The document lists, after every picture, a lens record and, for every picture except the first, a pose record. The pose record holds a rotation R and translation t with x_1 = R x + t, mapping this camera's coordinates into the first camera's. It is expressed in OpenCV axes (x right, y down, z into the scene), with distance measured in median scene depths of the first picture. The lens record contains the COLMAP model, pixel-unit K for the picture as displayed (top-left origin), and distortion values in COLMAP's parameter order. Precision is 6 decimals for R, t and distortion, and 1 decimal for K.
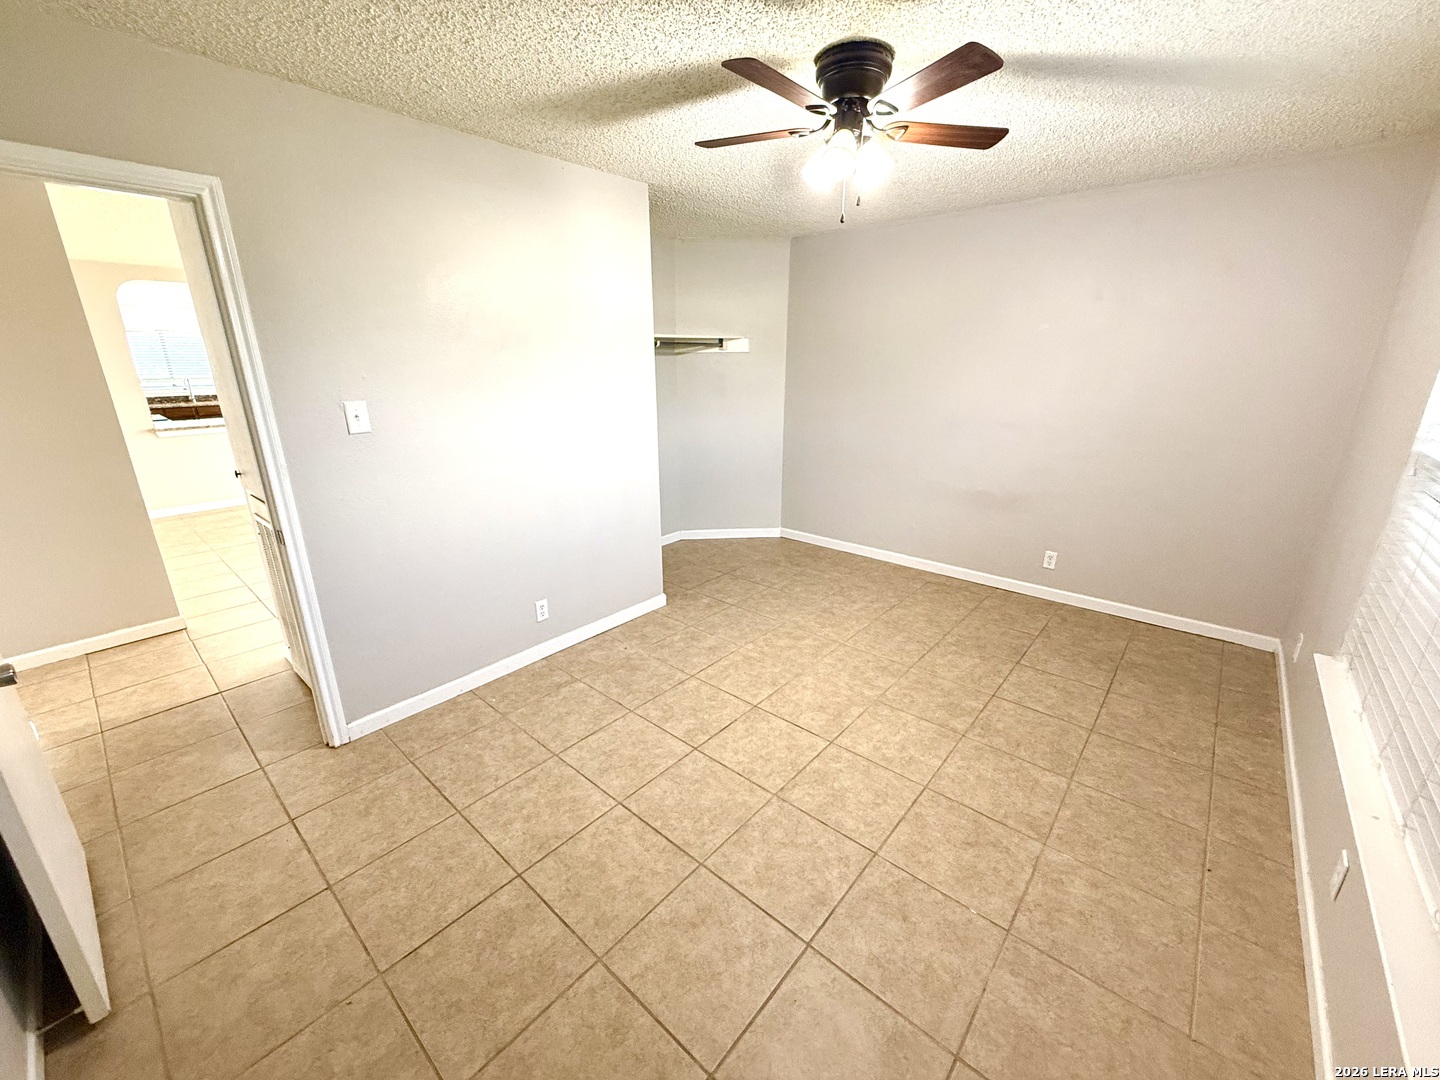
lens RADIAL K [[574.6, 0, 724.3], [0, 574.6, 542.0], [0, 0, 1]] dist [0.000878, -0.000102]
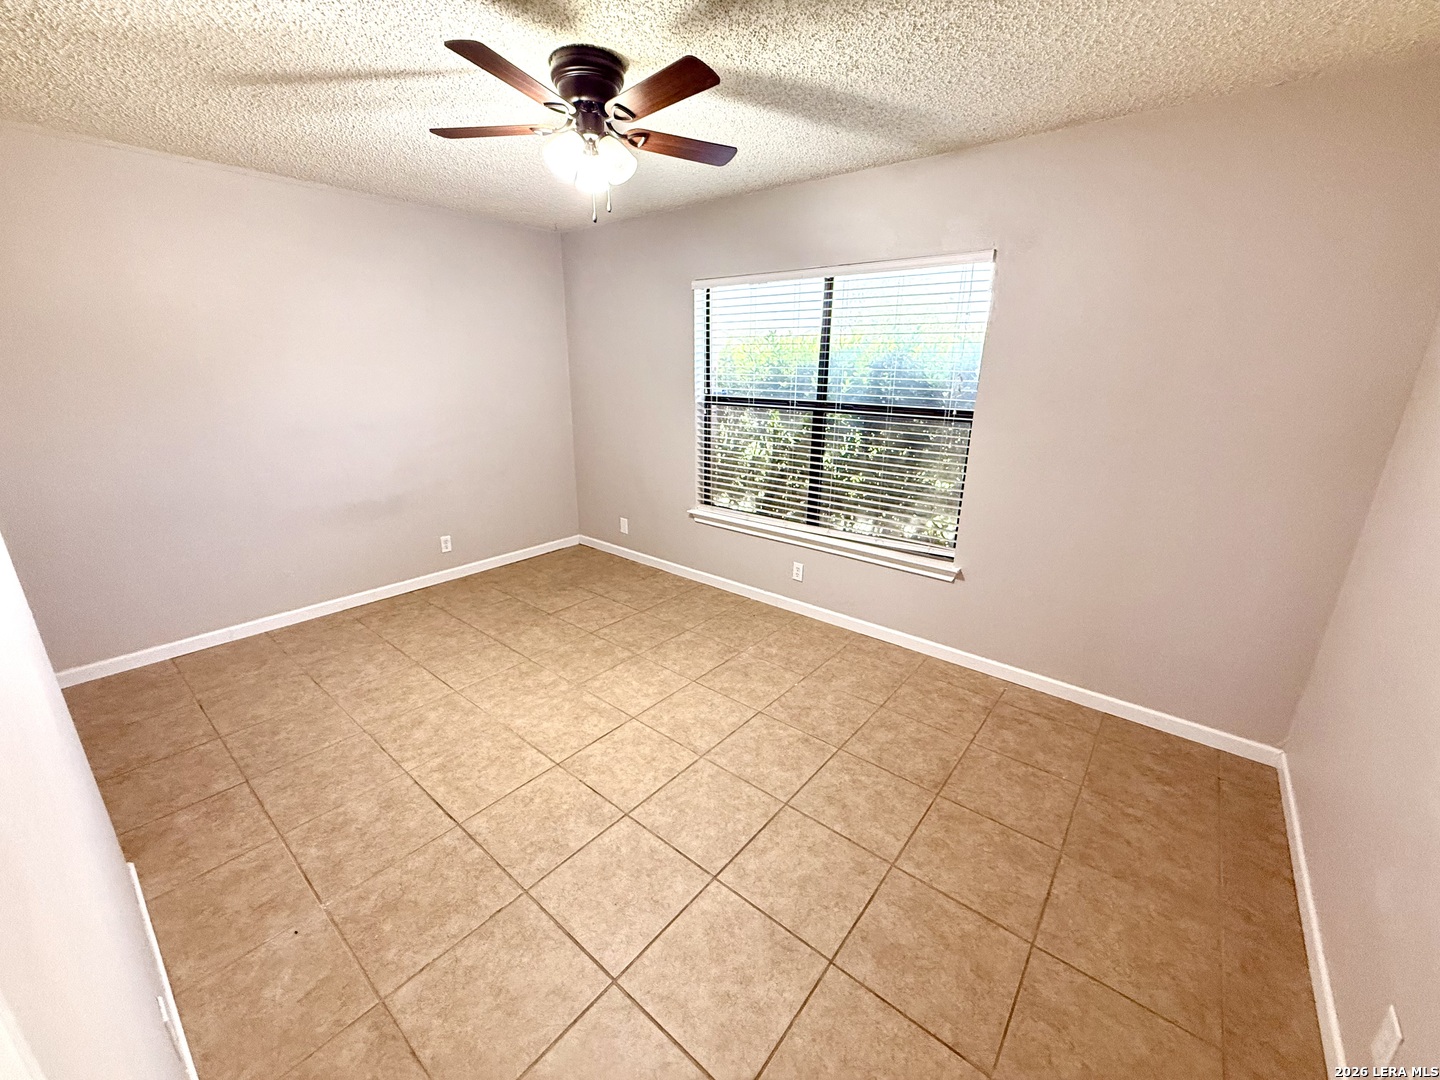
lens RADIAL K [[574.6, 0, 722.4], [0, 574.6, 539.2], [0, 0, 1]] dist [0.000878, -0.000102]
pose [[-0.030401, -0.292086, 0.955909, -0.724758], [0.296913, 0.910544, 0.287667, -0.202594], [-0.954420, 0.292567, 0.059042, 0.684613]]
